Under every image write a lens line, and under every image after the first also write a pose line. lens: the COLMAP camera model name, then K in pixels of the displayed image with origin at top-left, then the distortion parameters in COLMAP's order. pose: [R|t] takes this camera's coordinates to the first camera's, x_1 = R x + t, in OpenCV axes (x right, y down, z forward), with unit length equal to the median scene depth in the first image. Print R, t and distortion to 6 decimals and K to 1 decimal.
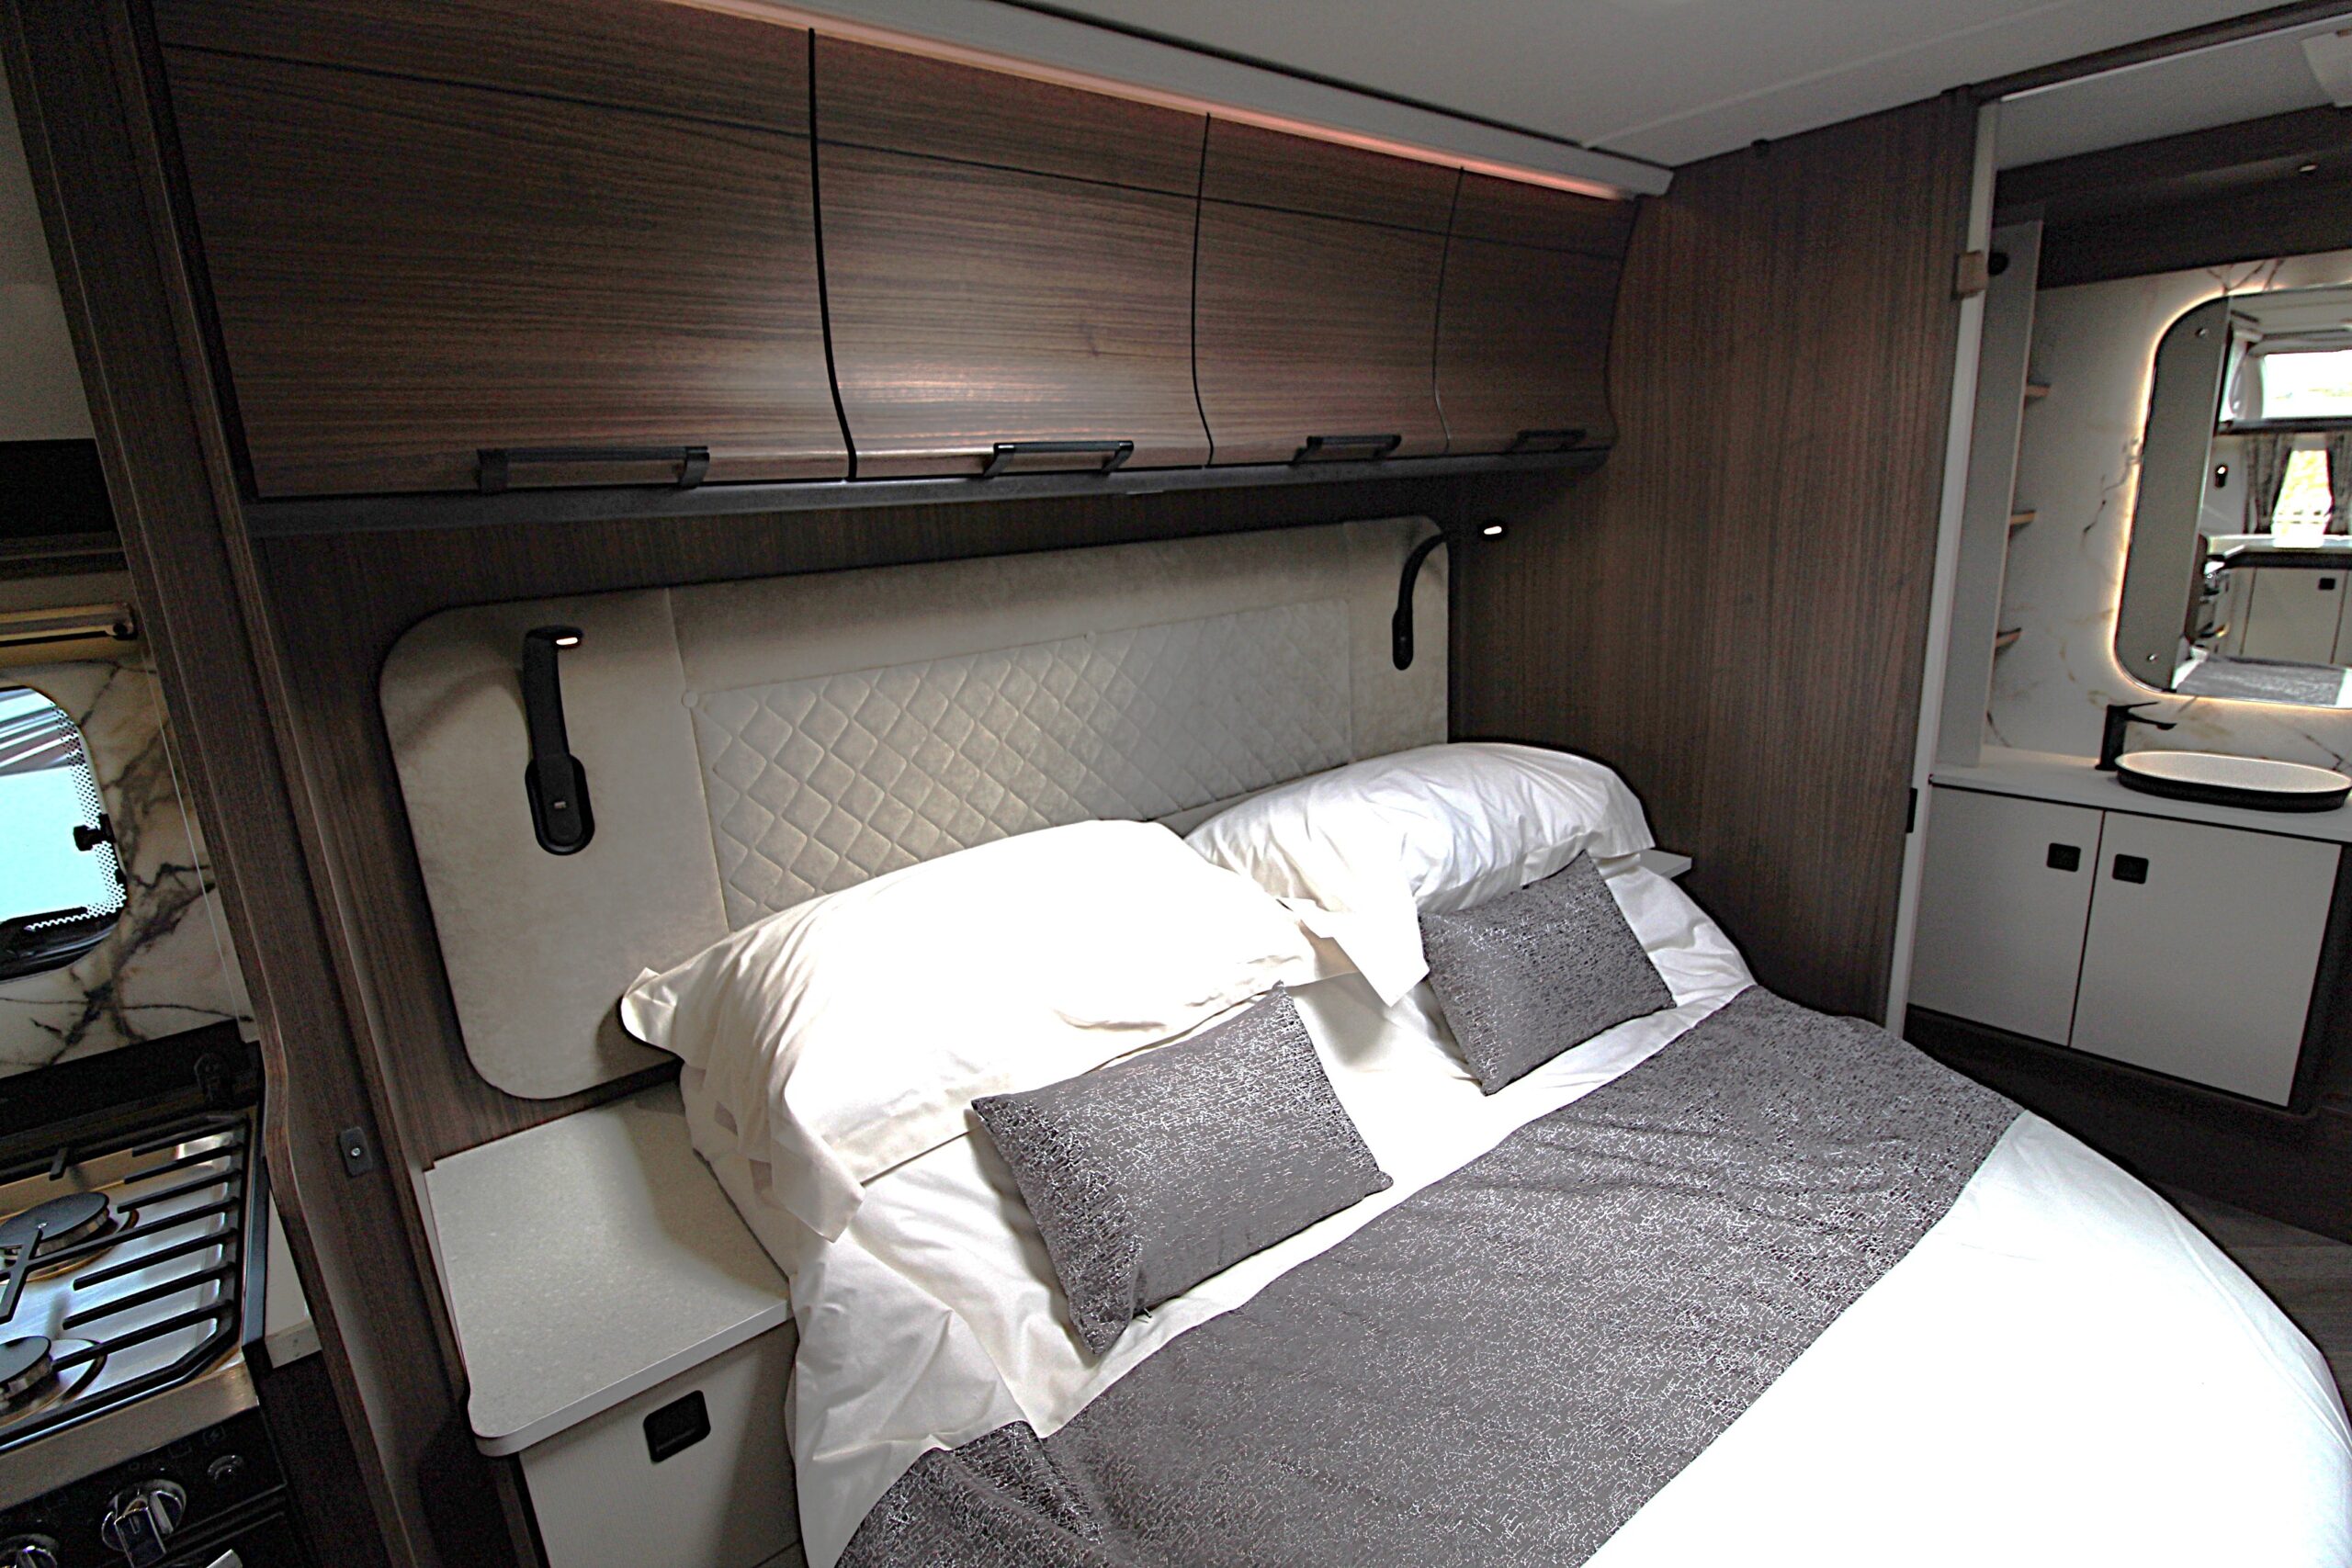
lens RADIAL K [[1089.4, 0, 1189.4], [0, 1089.4, 771.7], [0, 0, 1]] dist [-0.000799, -0.013090]
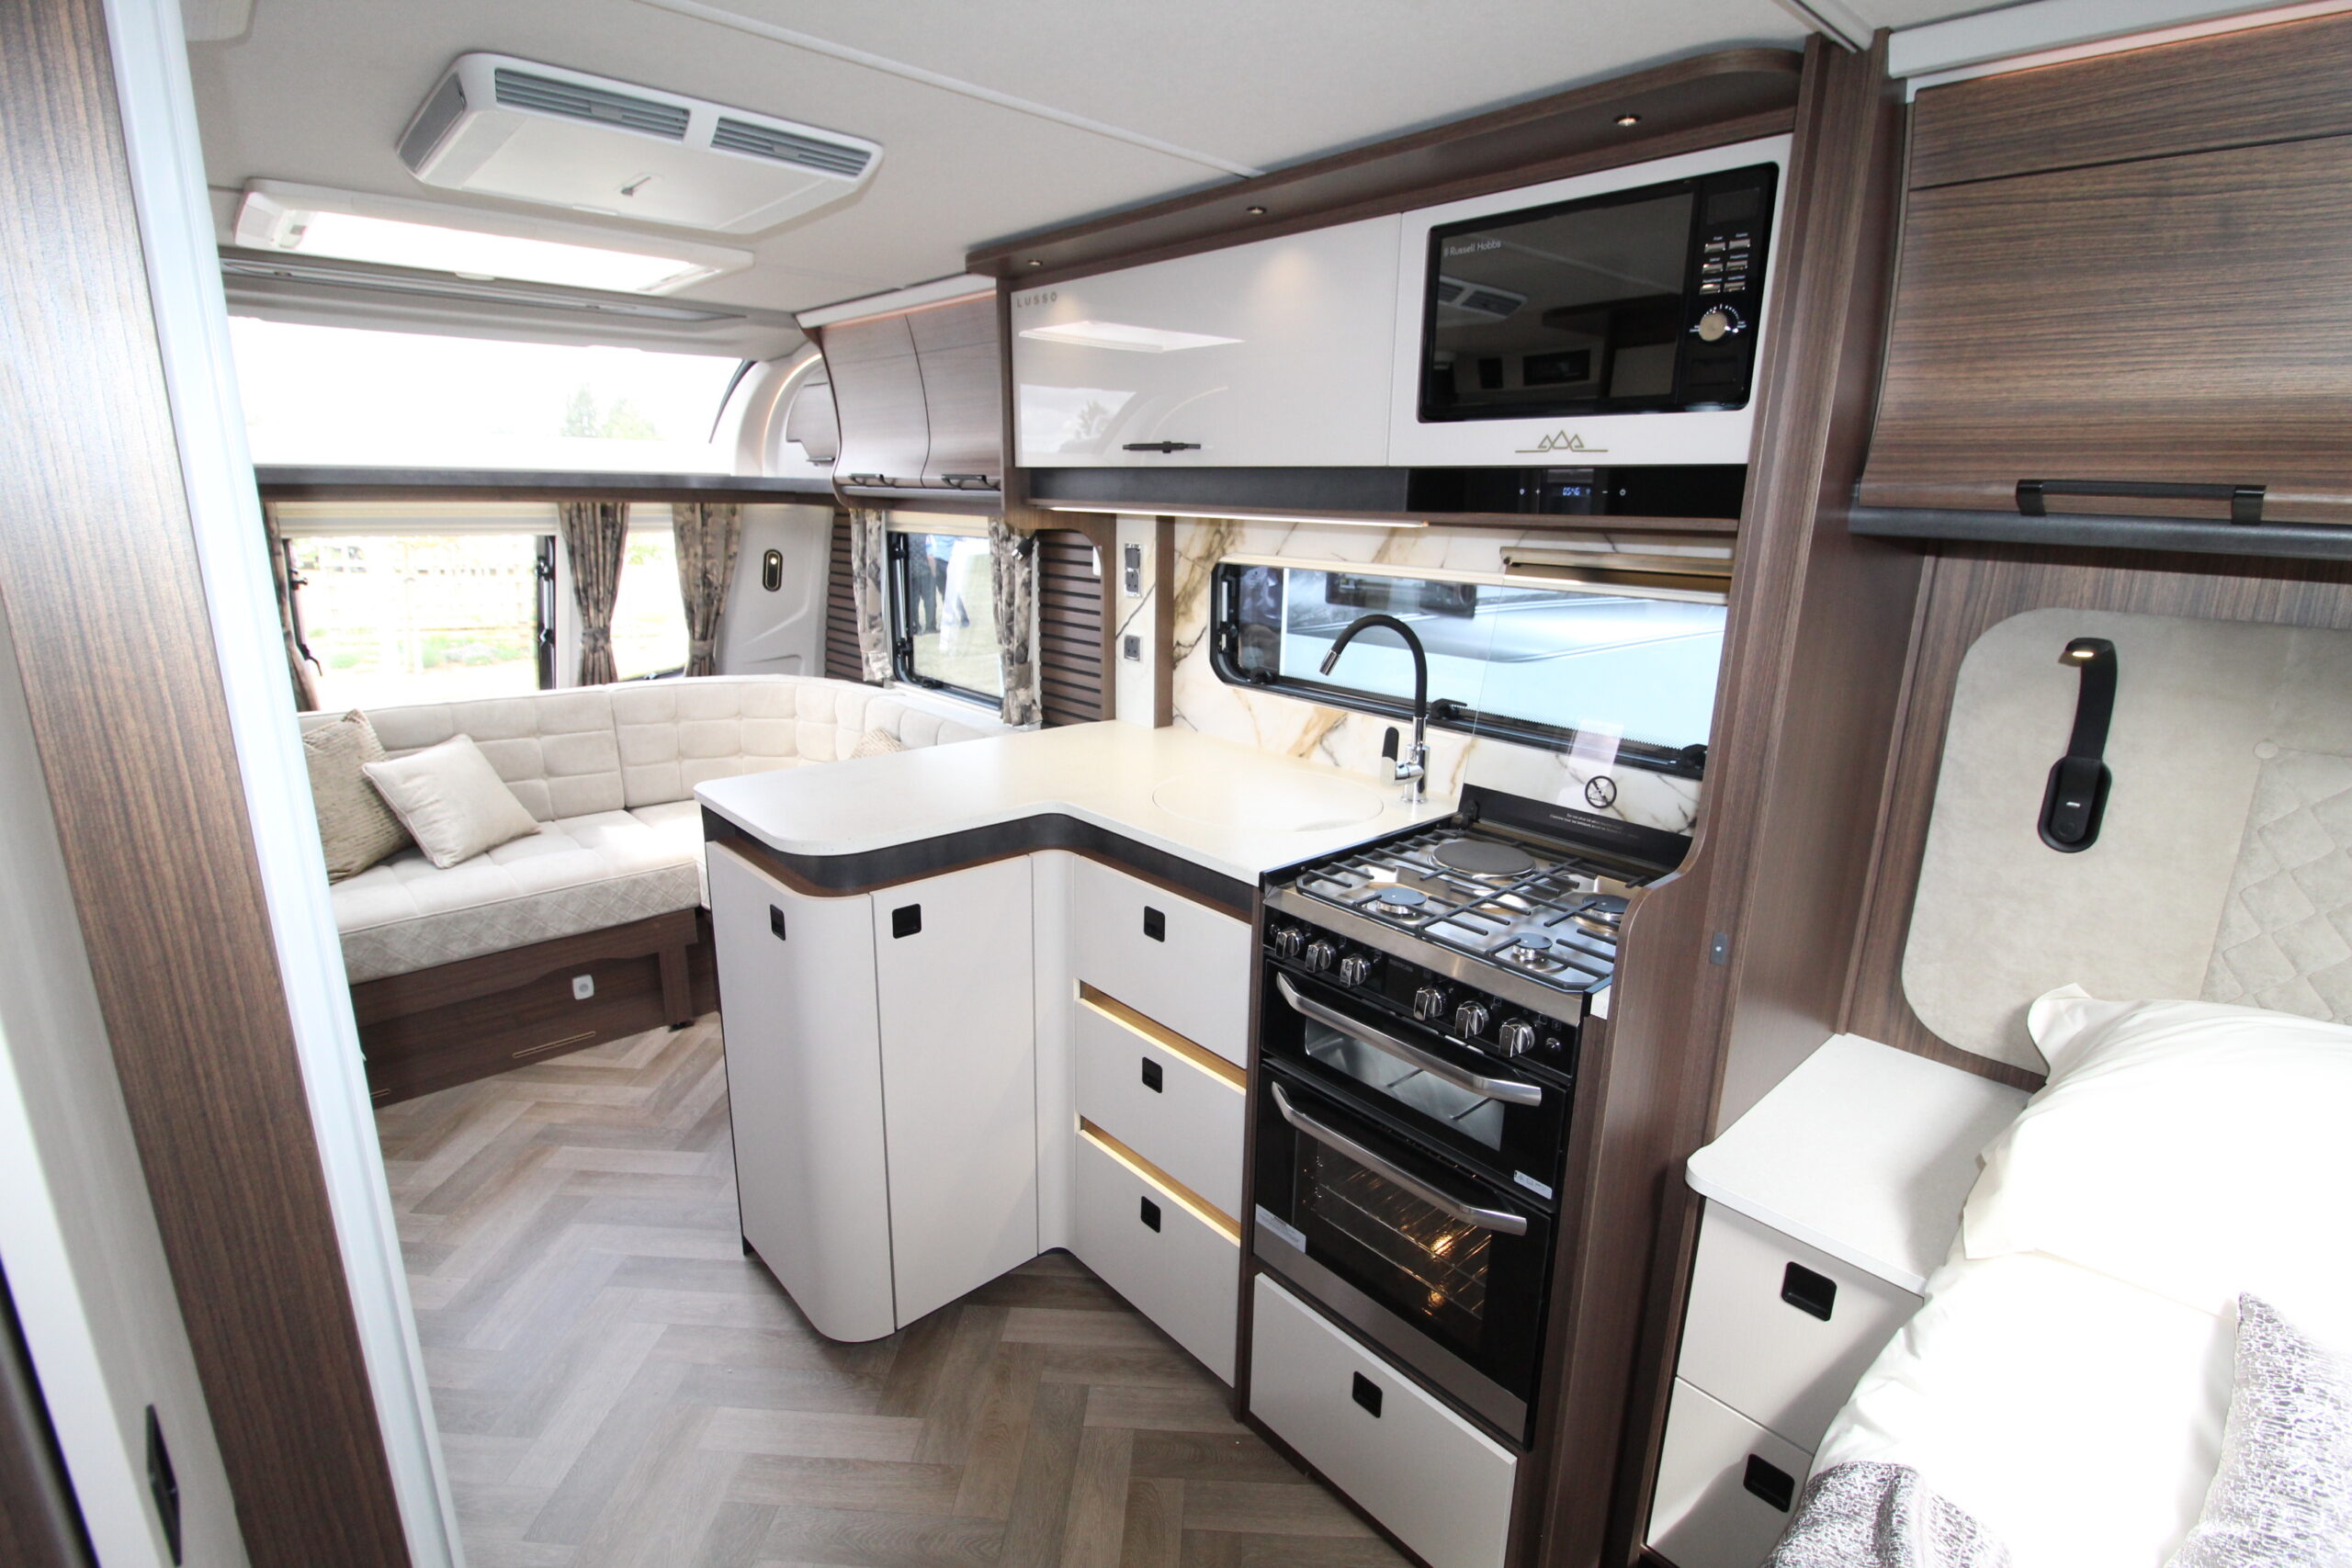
lens RADIAL K [[1089.4, 0, 1189.4], [0, 1089.4, 771.7], [0, 0, 1]] dist [-0.000799, -0.013090]
pose [[0.060149, 0.304671, -0.950556, 0.316707], [-0.268075, 0.922227, 0.278628, -0.055140], [0.961519, 0.238061, 0.137146, 0.025672]]
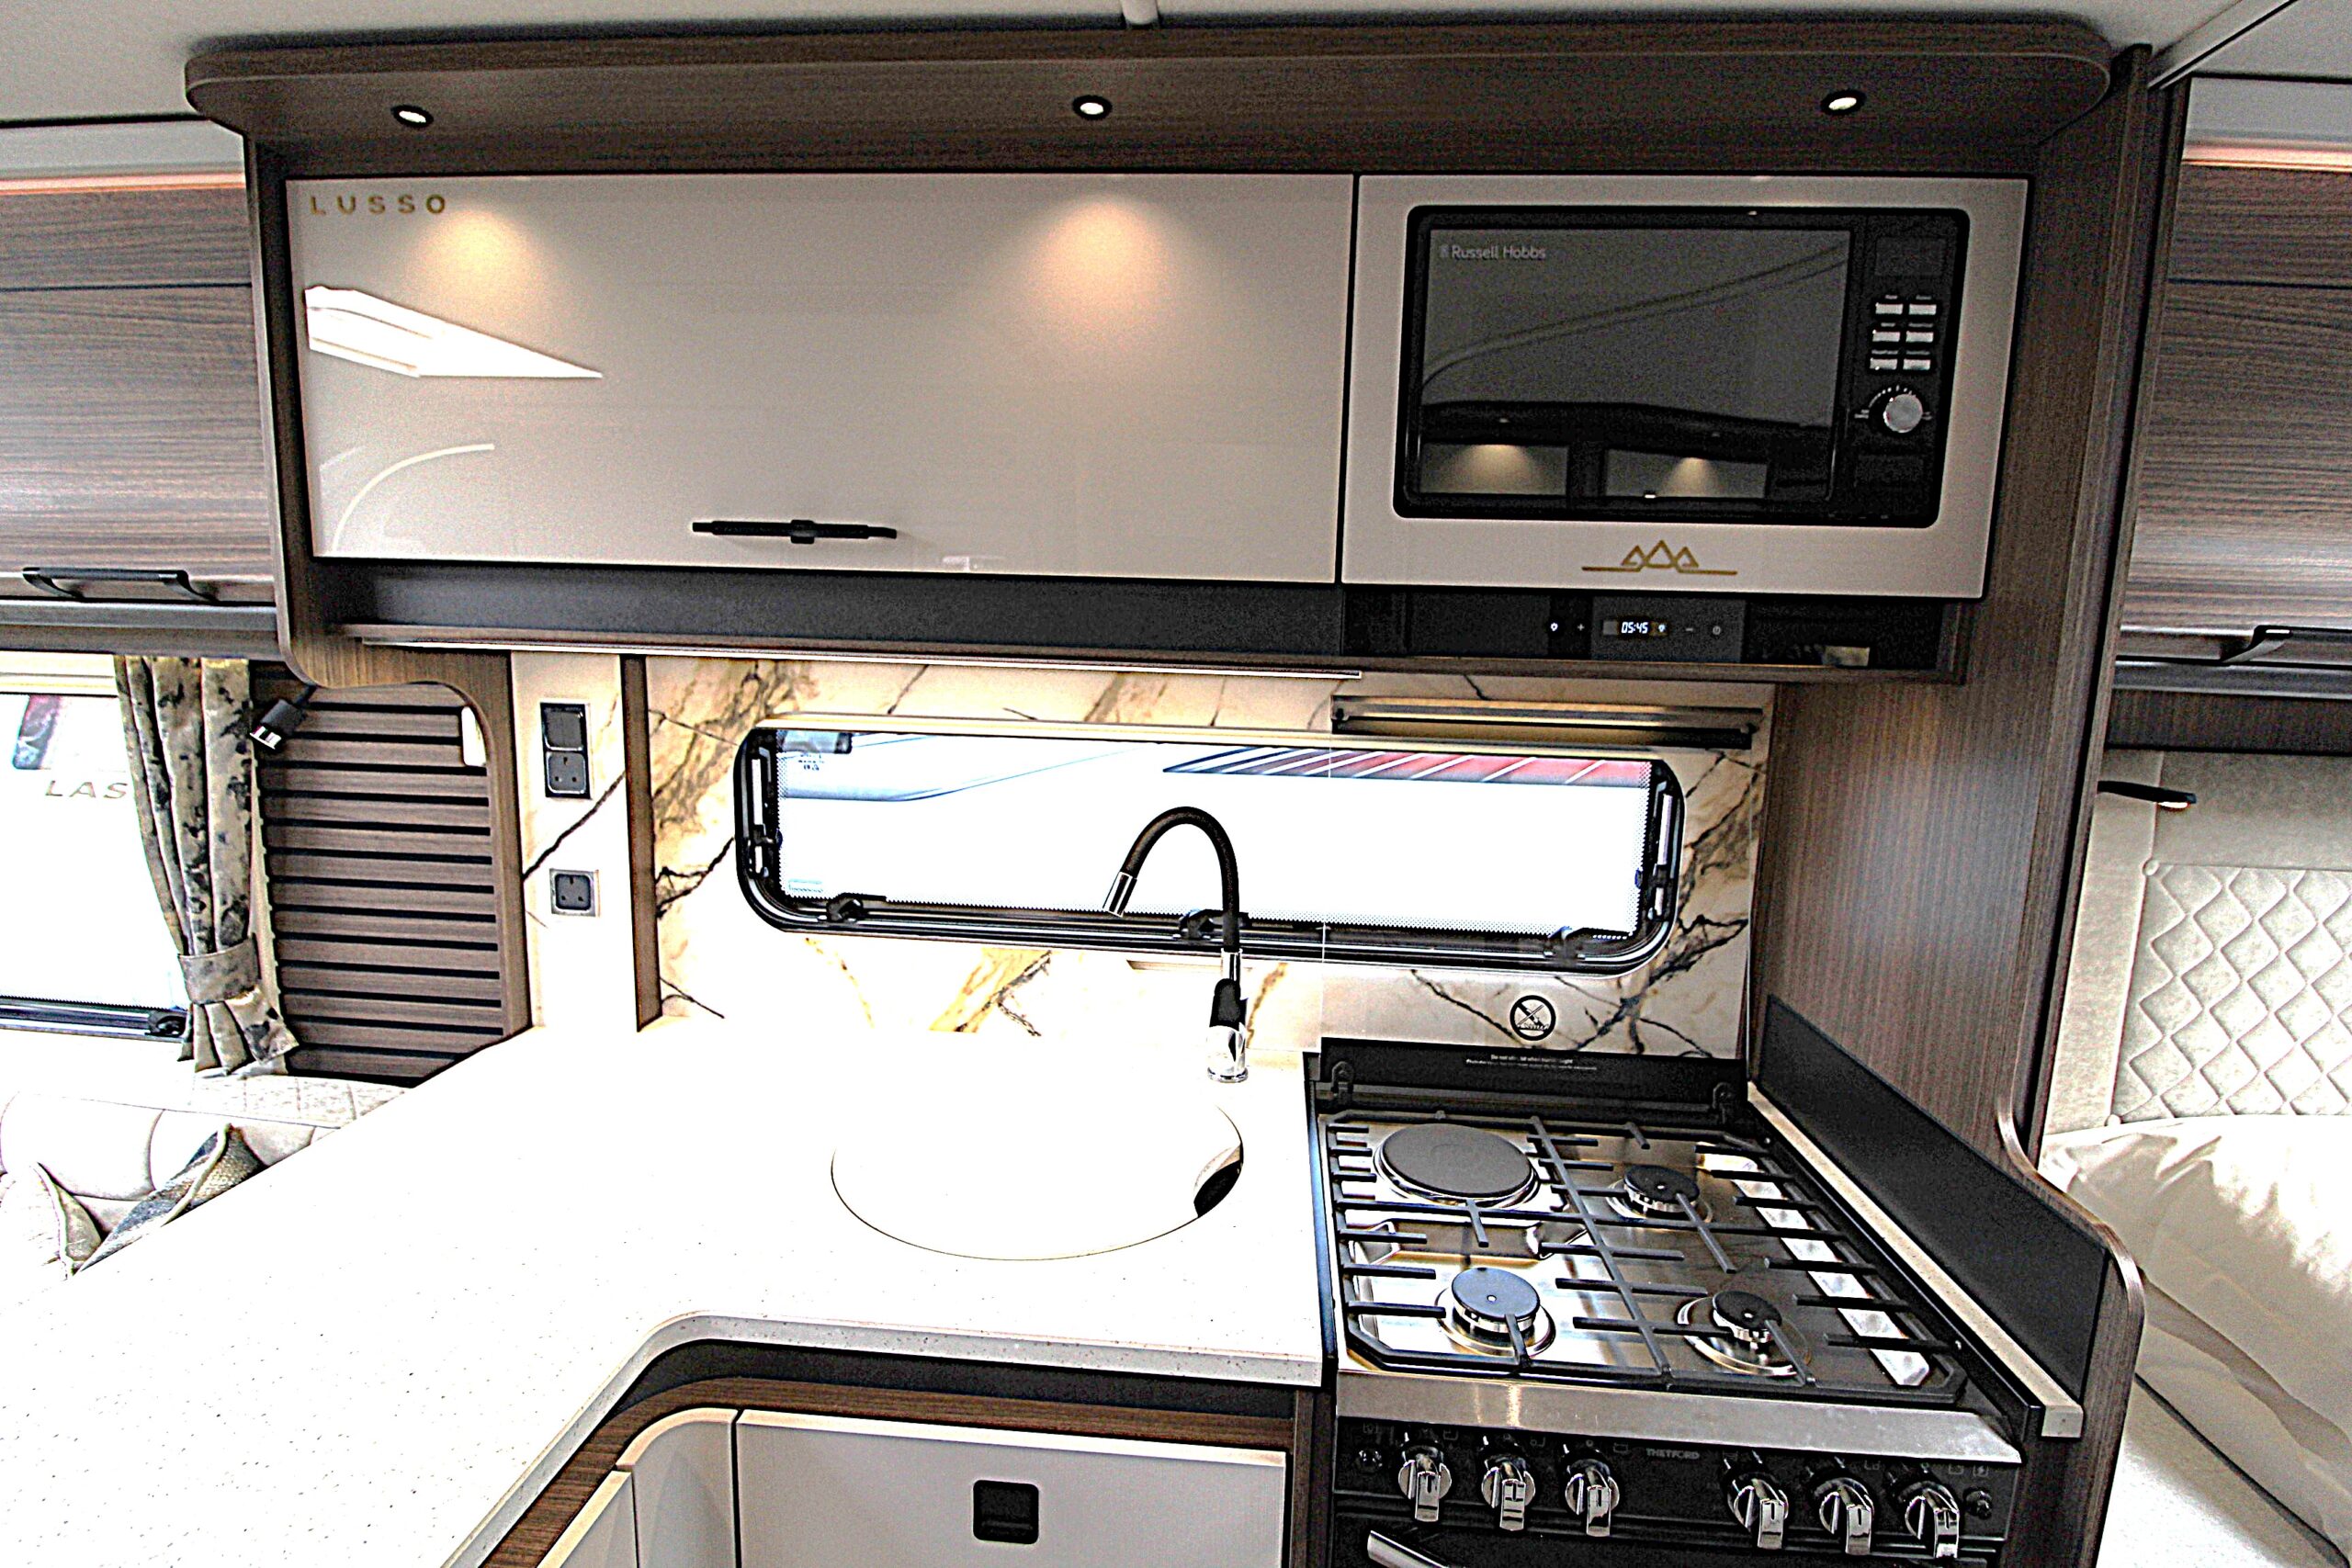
lens RADIAL K [[1089.4, 0, 1189.4], [0, 1089.4, 771.7], [0, 0, 1]] dist [-0.000799, -0.013090]
pose [[0.725582, 0.174903, -0.665537, -0.428822], [-0.236515, 0.971625, -0.002511, 0.050039], [0.646213, 0.159232, 0.746361, -0.246083]]
